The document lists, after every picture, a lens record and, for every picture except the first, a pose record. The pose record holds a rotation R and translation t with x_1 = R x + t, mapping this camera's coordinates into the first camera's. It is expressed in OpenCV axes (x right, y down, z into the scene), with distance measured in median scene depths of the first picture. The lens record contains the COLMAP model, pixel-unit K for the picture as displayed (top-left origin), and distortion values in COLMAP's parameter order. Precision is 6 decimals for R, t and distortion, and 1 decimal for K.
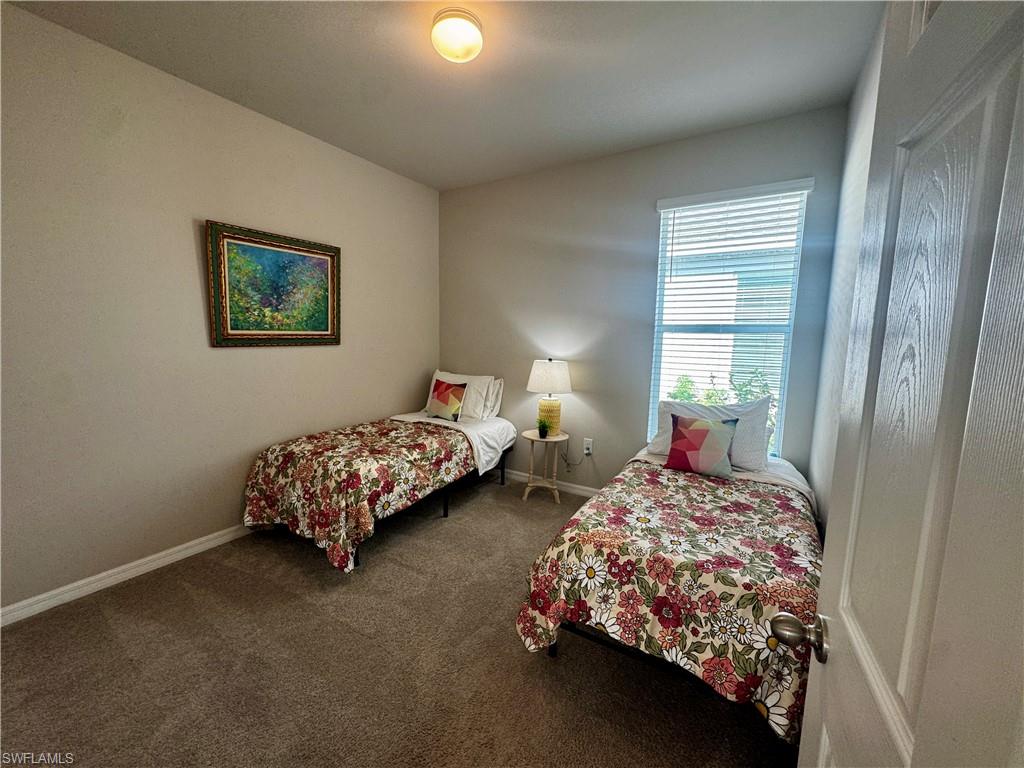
lens RADIAL K [[409.4, 0, 509.3], [0, 409.4, 384.3], [0, 0, 1]] dist [-0.002872, -0.000120]
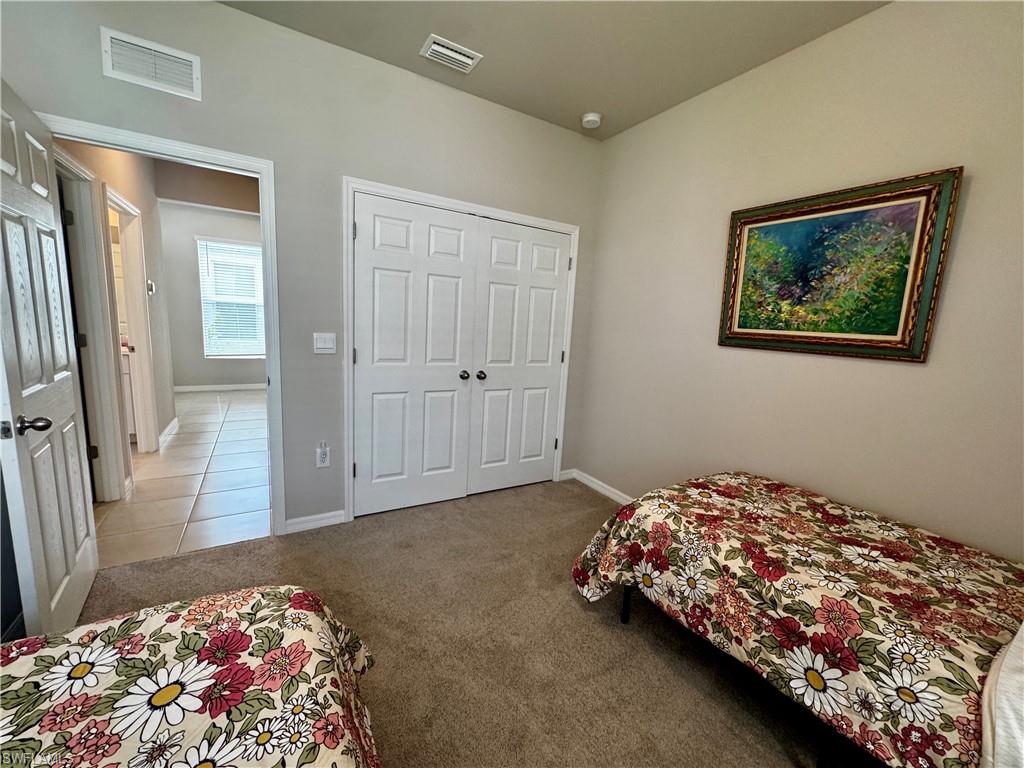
lens RADIAL K [[409.4, 0, 509.3], [0, 409.4, 384.3], [0, 0, 1]] dist [-0.002872, -0.000120]
pose [[-0.453554, 0.098568, -0.885761, 0.344738], [-0.173259, 0.965152, 0.196120, -0.100915], [0.874225, 0.242417, -0.420671, 0.950357]]
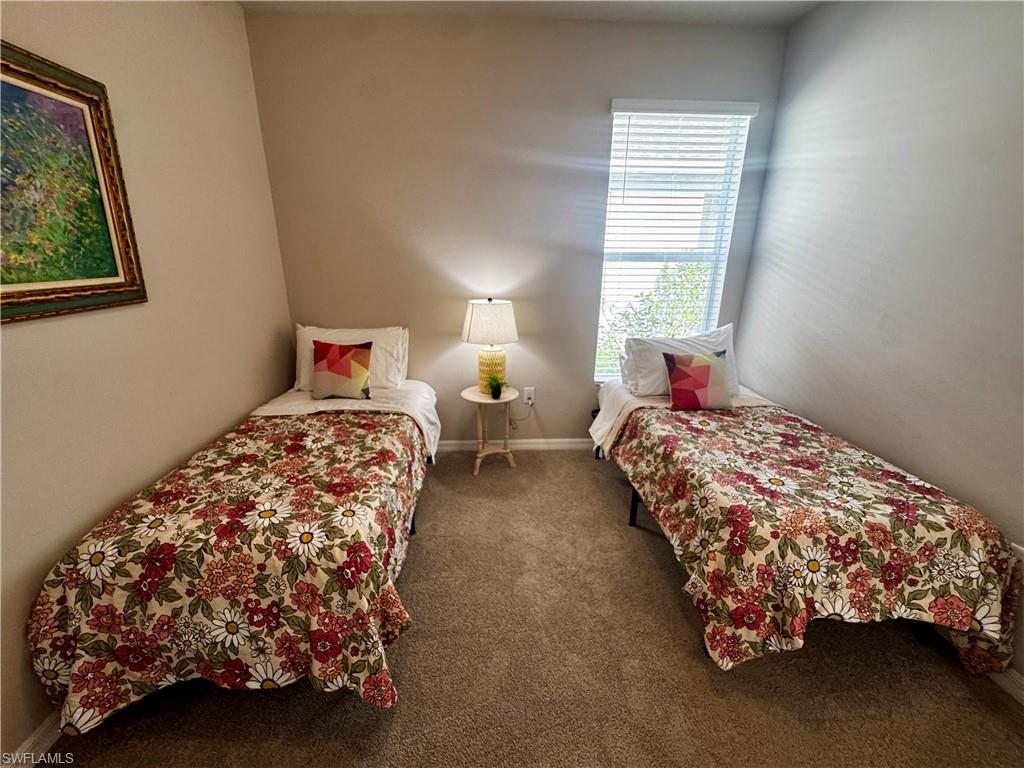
lens RADIAL K [[410.4, 0, 508.6], [0, 410.4, 384.2], [0, 0, 1]] dist [-0.003873, -0.000414]
pose [[0.822056, -0.185853, 0.538221, -0.418721], [0.079829, 0.973514, 0.214236, -0.087777], [-0.563783, -0.133148, 0.815120, 0.406136]]
